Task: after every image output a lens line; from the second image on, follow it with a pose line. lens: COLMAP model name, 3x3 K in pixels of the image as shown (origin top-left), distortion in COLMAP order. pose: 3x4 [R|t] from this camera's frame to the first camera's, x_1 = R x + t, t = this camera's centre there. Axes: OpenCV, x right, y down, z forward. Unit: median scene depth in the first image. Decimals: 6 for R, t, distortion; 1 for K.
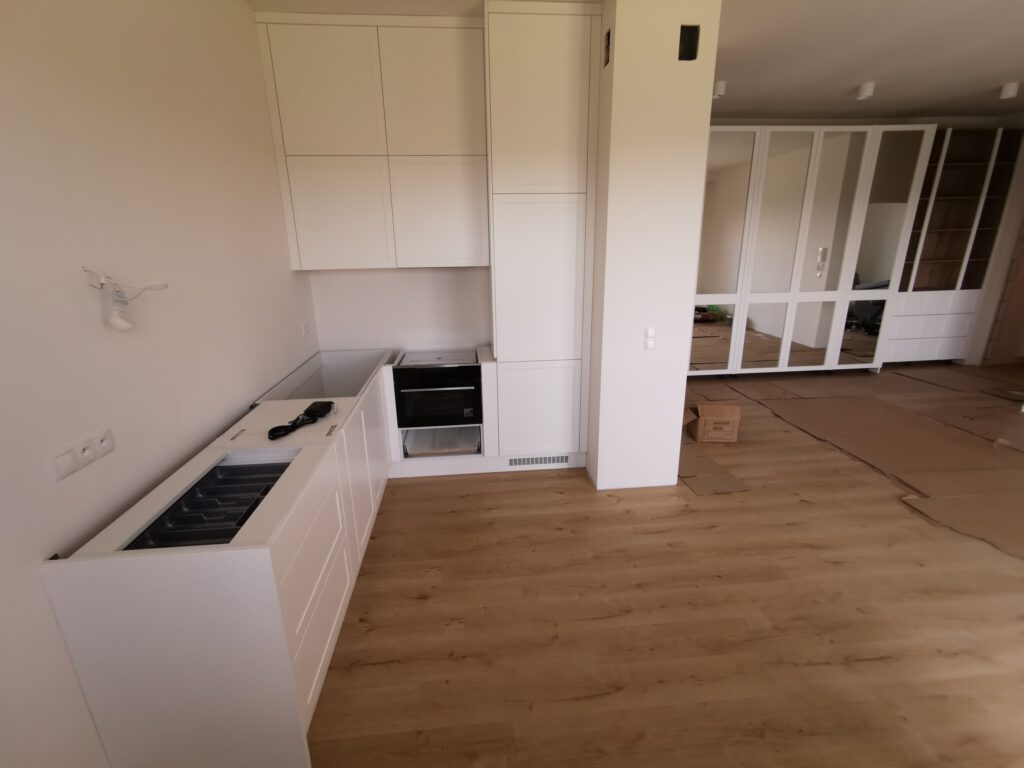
lens RADIAL K [[477.7, 0, 505.6], [0, 477.7, 382.4], [0, 0, 1]] dist [0.002801, 0.001775]
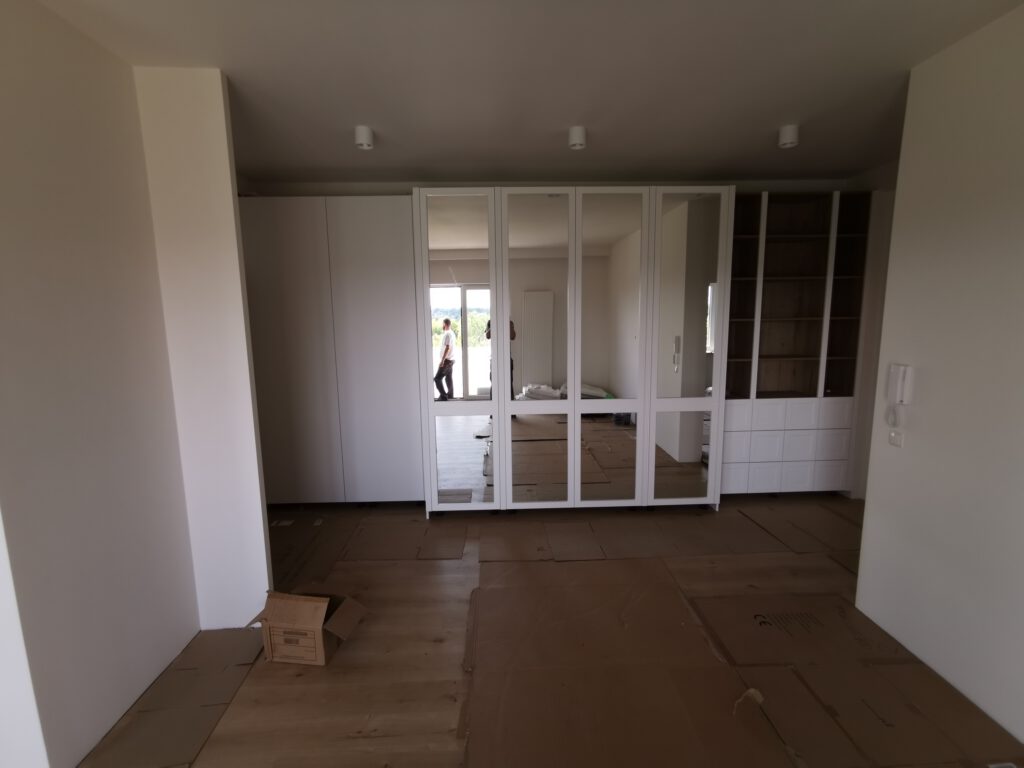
lens RADIAL K [[477.7, 0, 517.1], [0, 477.7, 379.4], [0, 0, 1]] dist [0.002801, 0.001775]
pose [[0.998719, 0.012845, -0.048936, 0.670984], [-0.020371, 0.987460, -0.156551, -0.125352], [0.046312, 0.157348, 0.986457, 0.327739]]
